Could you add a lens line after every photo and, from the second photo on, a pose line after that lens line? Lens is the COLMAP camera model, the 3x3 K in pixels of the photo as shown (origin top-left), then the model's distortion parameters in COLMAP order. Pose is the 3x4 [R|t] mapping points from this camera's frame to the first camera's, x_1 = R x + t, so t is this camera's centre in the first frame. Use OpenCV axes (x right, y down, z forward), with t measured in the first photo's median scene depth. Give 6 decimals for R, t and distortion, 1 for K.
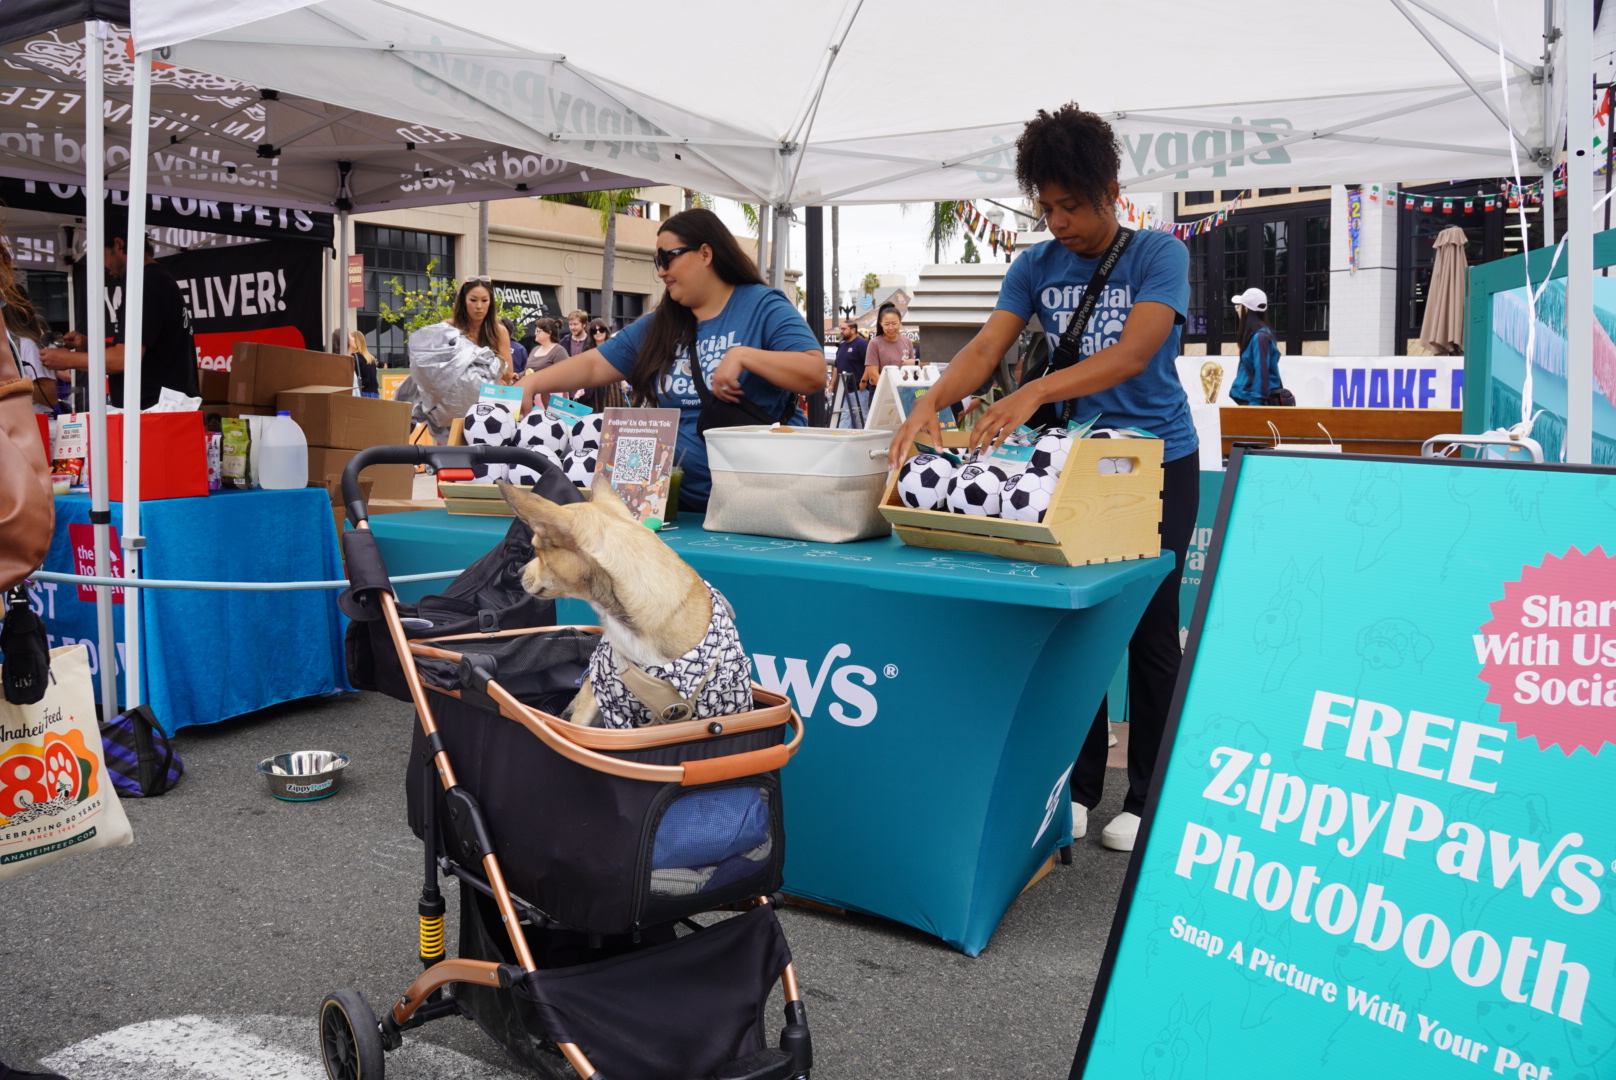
lens RADIAL K [[1226.1, 0, 806.1], [0, 1226.1, 497.8], [0, 0, 1]] dist [-0.181424, 0.102159]
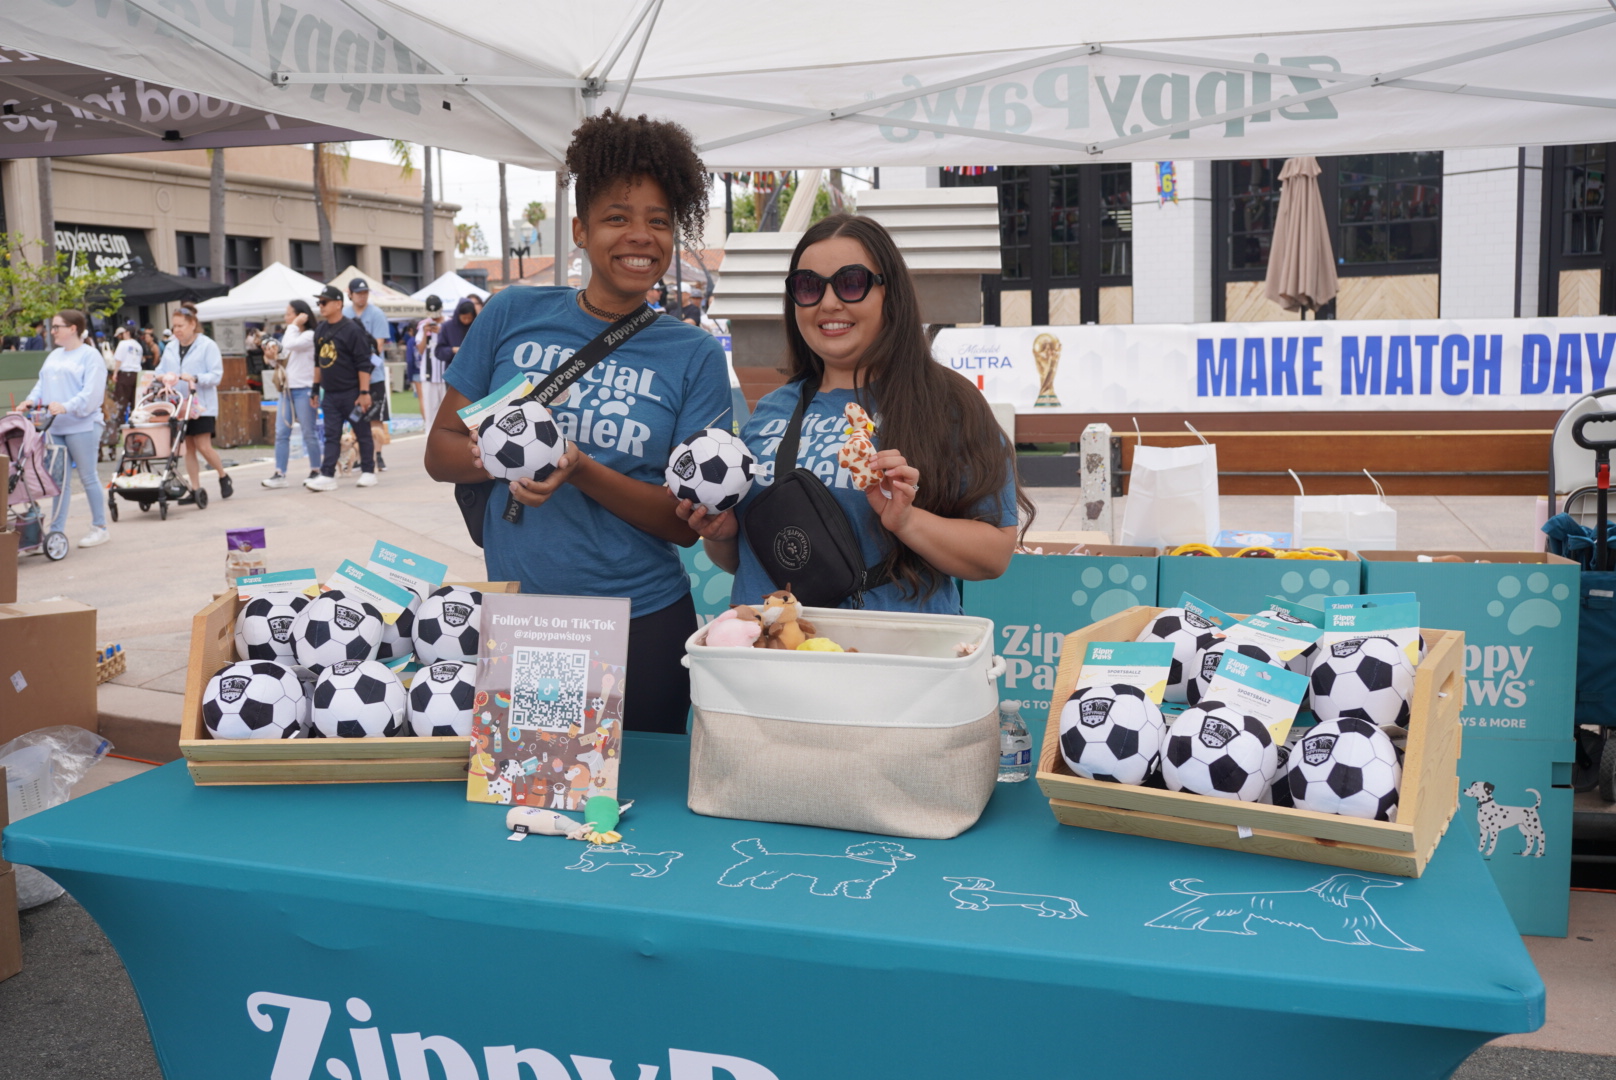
lens RADIAL K [[1508.9, 0, 838.0], [0, 1508.9, 538.4], [0, 0, 1]] dist [-0.083772, 0.003982]
pose [[0.975622, -0.049194, 0.213873, -0.090768], [0.042775, 0.998487, 0.034542, -0.069815], [-0.215248, -0.024552, 0.976251, 0.165799]]
